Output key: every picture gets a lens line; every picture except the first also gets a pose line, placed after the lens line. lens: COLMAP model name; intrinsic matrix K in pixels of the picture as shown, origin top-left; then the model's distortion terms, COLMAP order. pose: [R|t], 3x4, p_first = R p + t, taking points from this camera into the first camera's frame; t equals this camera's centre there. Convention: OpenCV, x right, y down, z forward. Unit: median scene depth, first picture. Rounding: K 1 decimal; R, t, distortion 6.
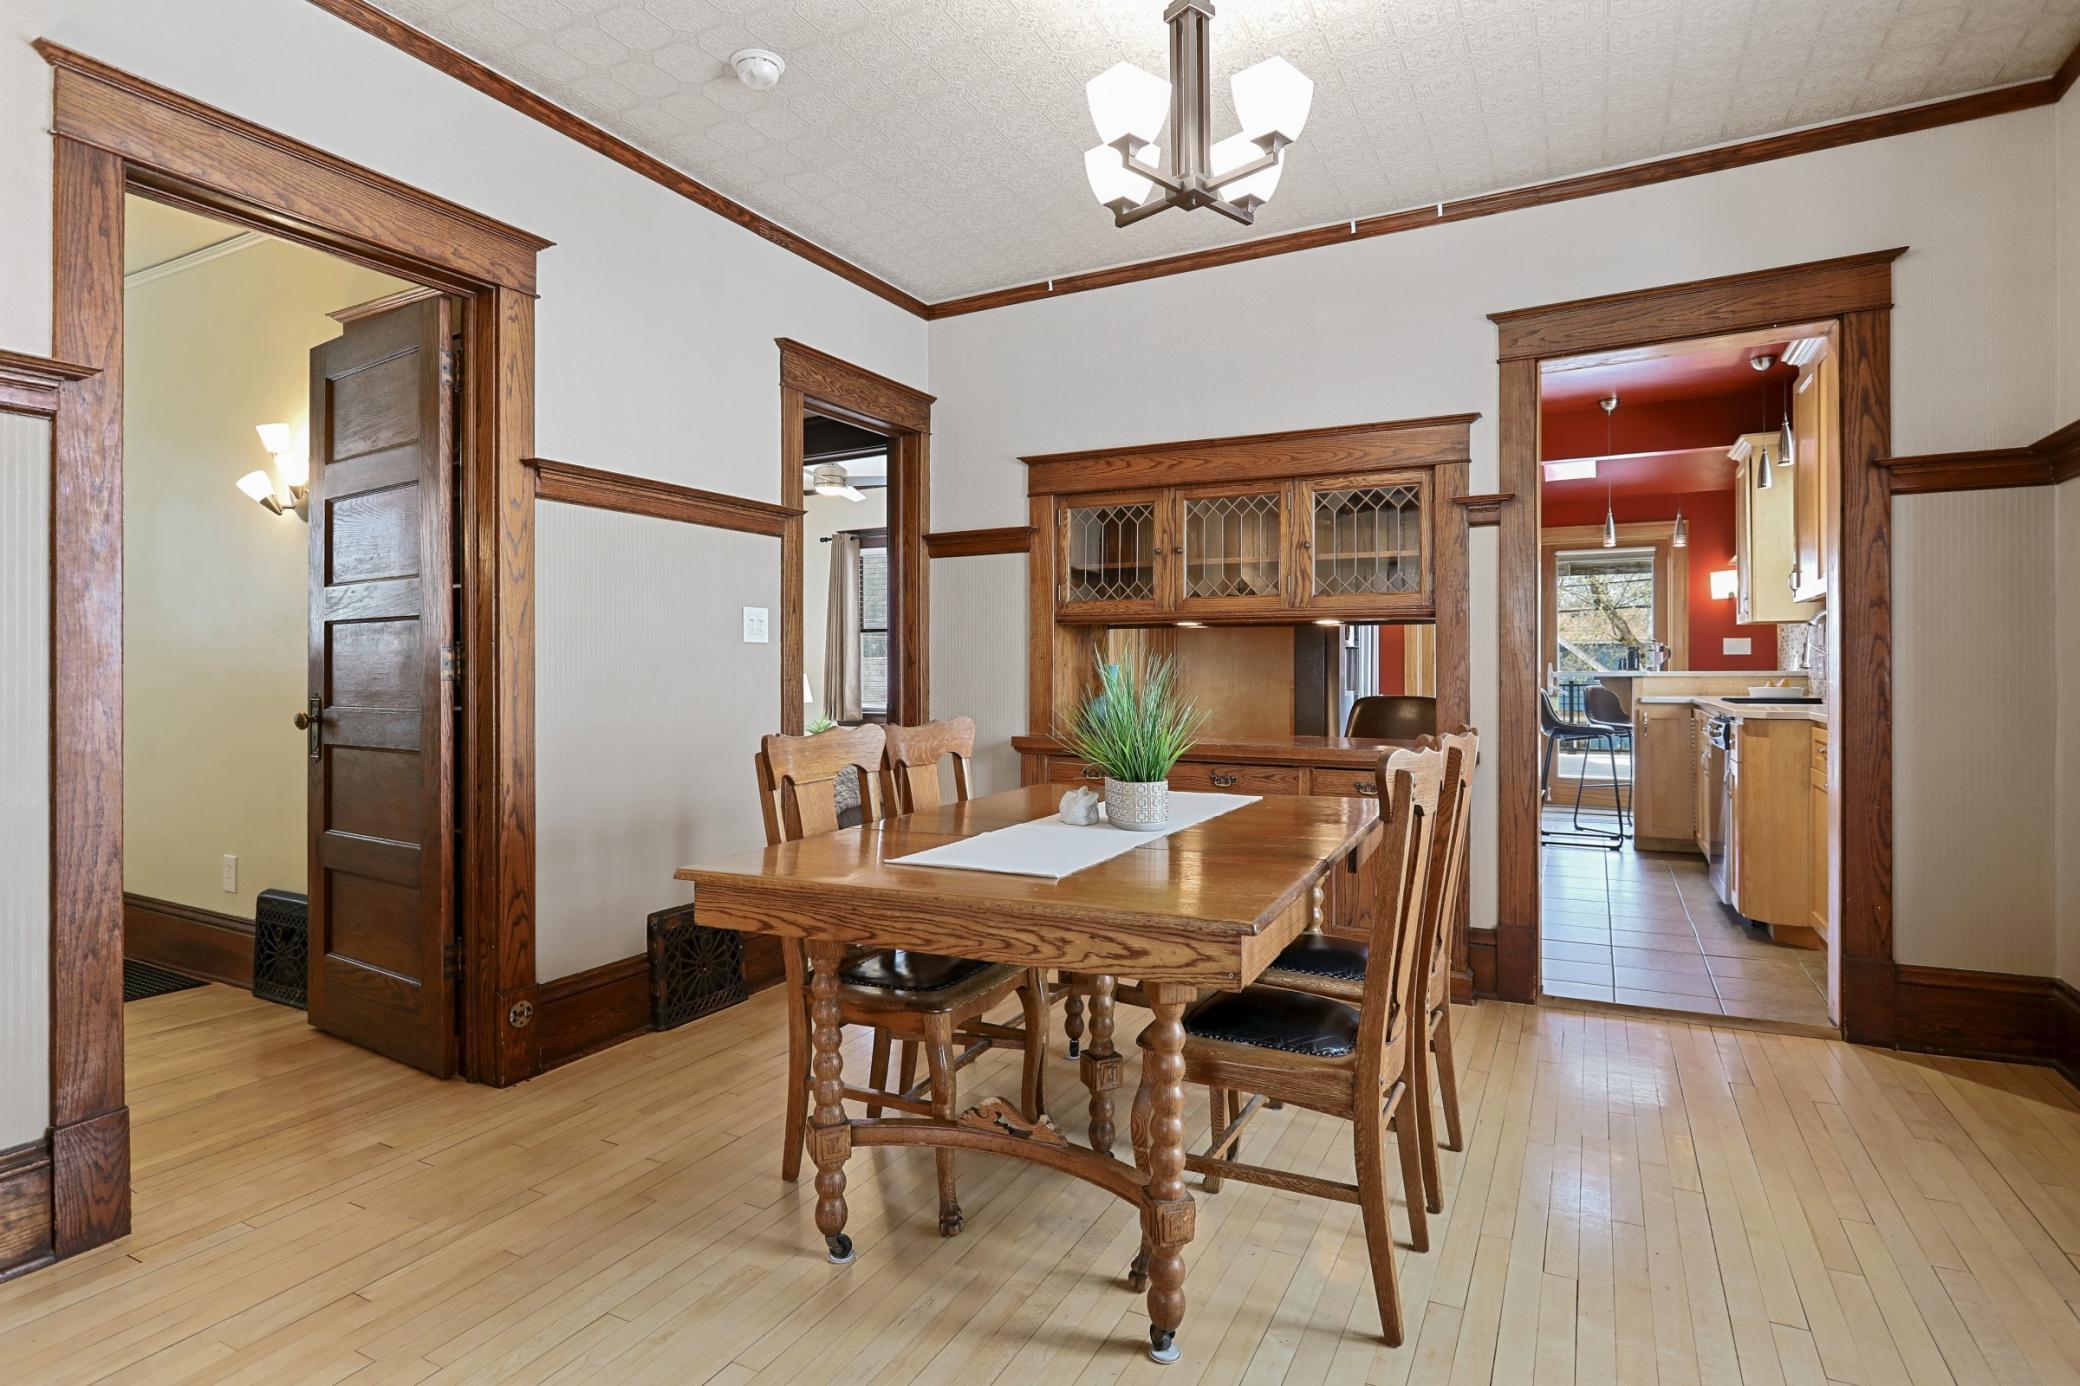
lens RADIAL K [[1038.3, 0, 1052.3], [0, 1038.3, 672.1], [0, 0, 1]] dist [-0.003881, -0.000544]
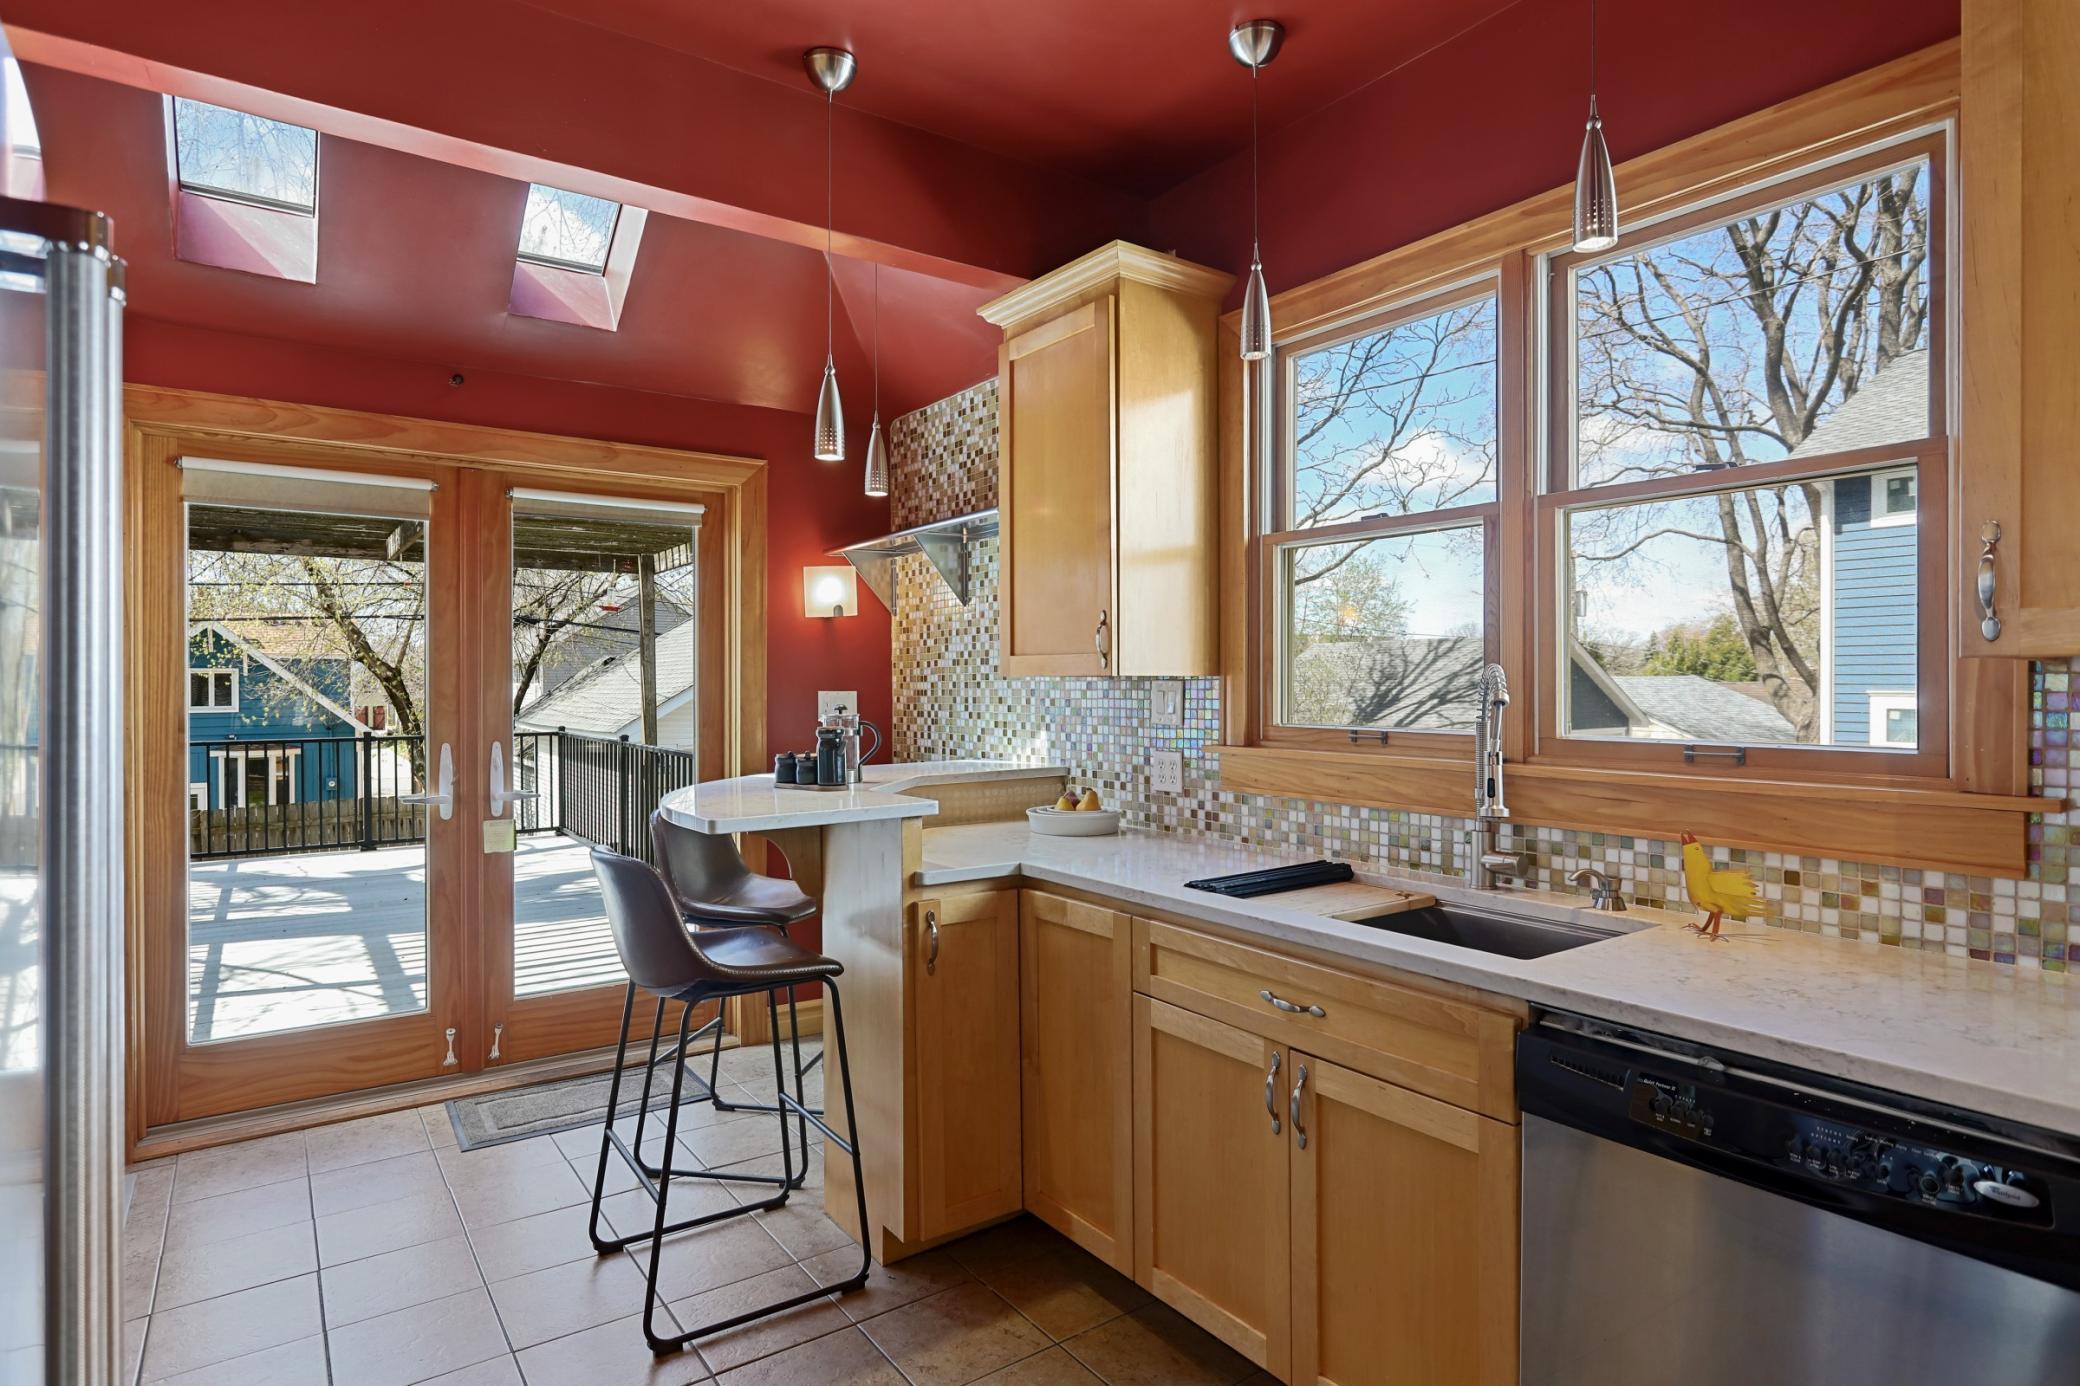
lens RADIAL K [[1094.0, 0, 1002.7], [0, 1094.0, 681.1], [0, 0, 1]] dist [-0.016136, -0.000373]
pose [[0.465856, 0.007665, 0.884827, 0.226818], [-0.003491, 0.999971, -0.006824, -0.041137], [-0.884854, 0.000090, 0.465869, 0.764013]]
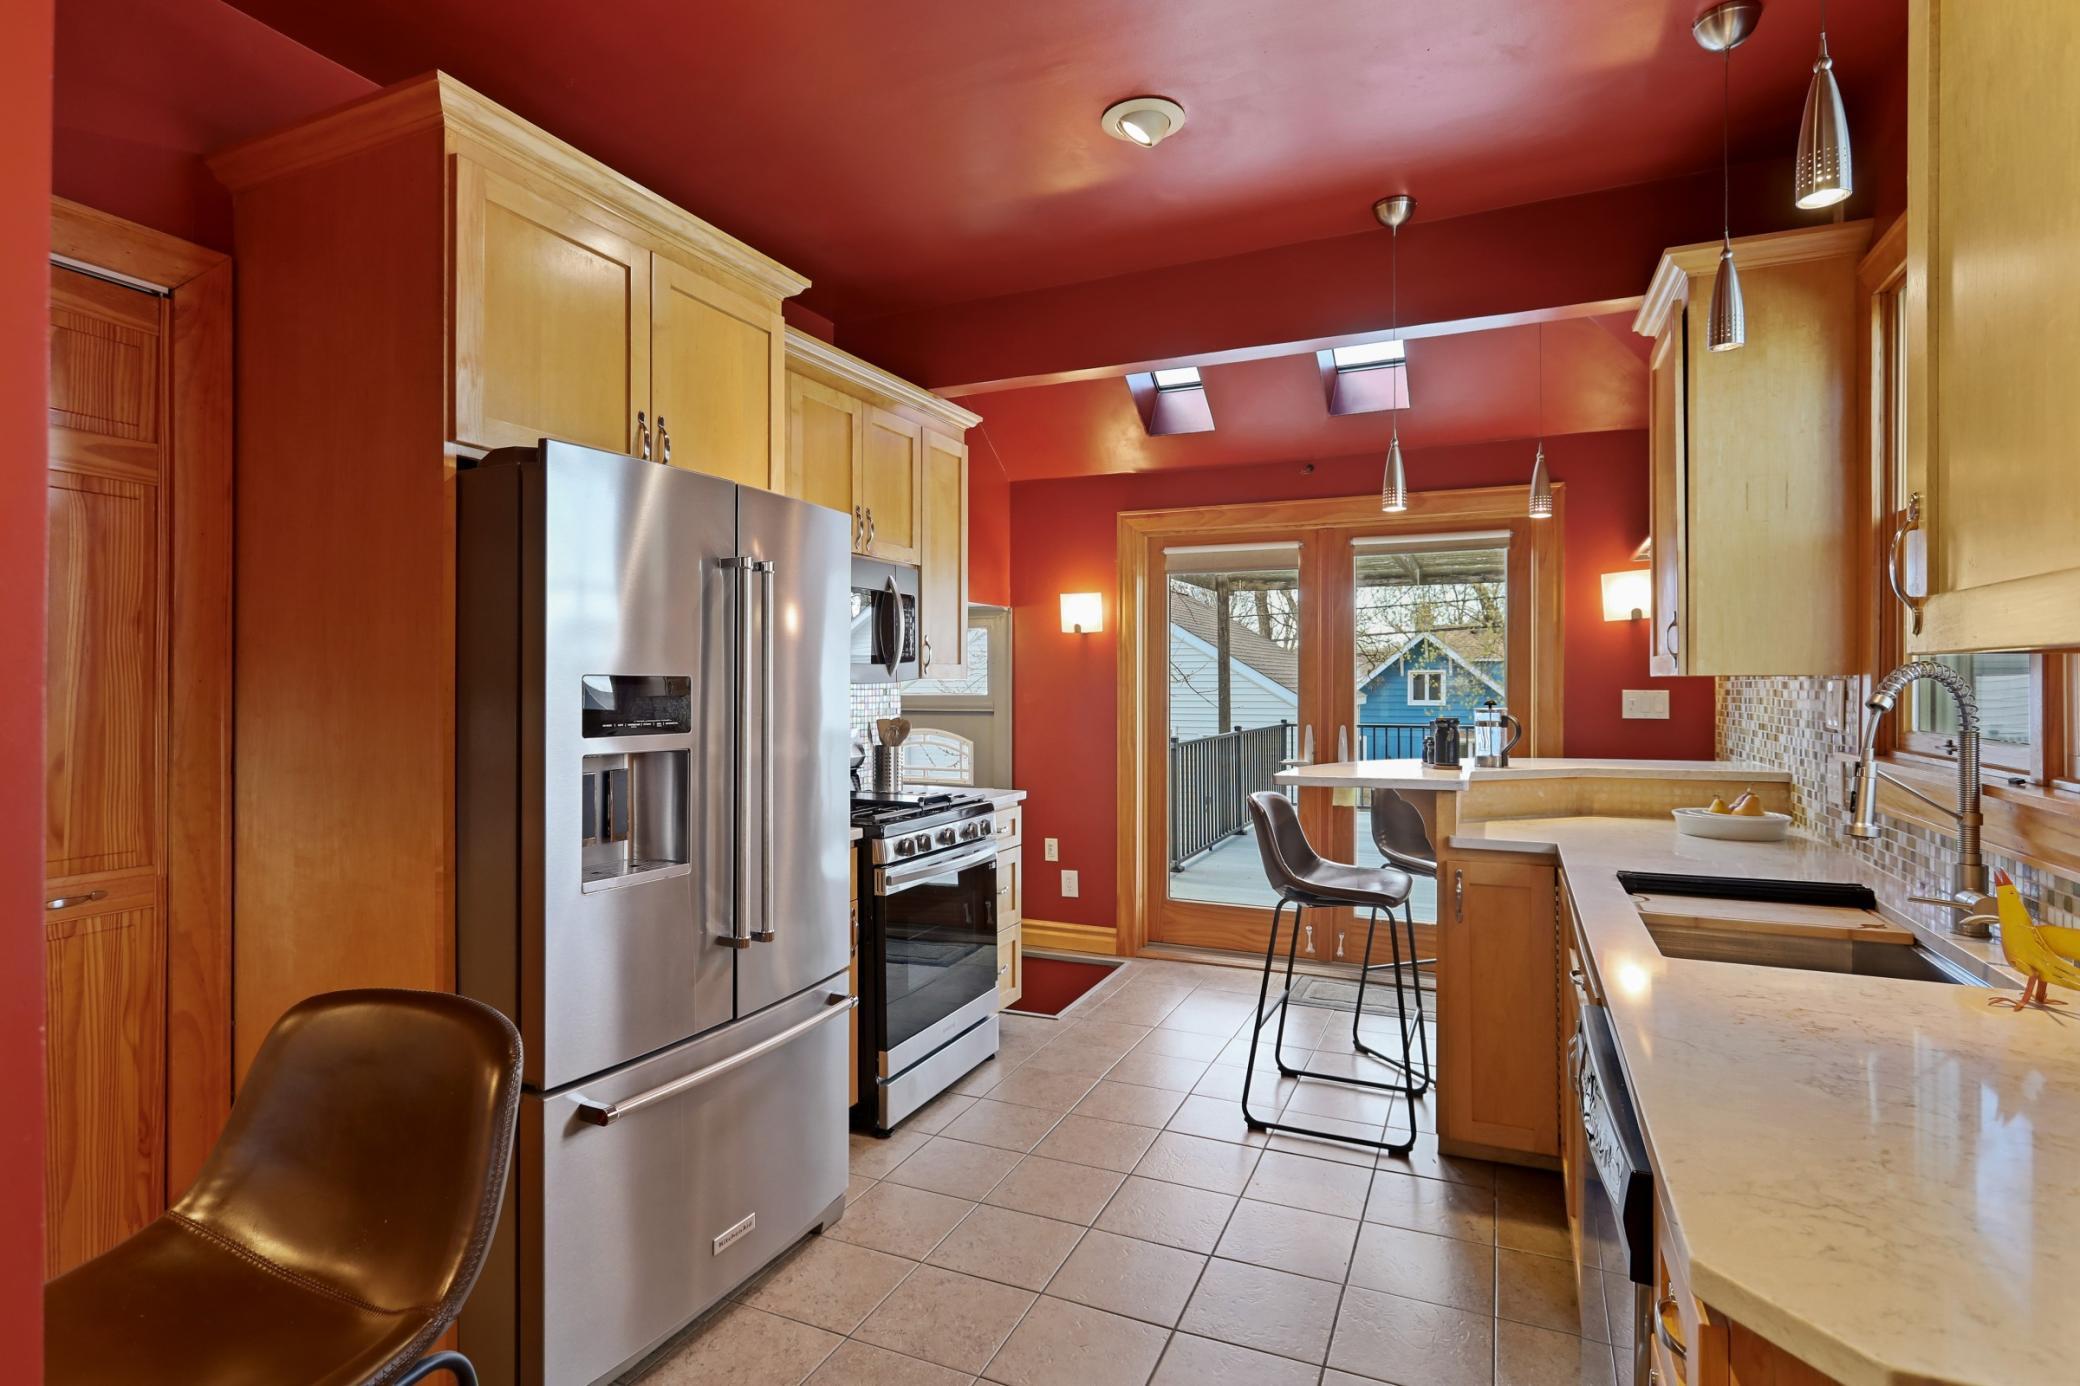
lens RADIAL K [[1038.3, 0, 1052.3], [0, 1038.3, 672.1], [0, 0, 1]] dist [-0.003881, -0.000544]
pose [[0.997426, 0.006915, 0.071369, 0.346936], [-0.006298, 0.999941, -0.008864, -0.042508], [-0.071426, 0.008392, 0.997411, 0.536764]]
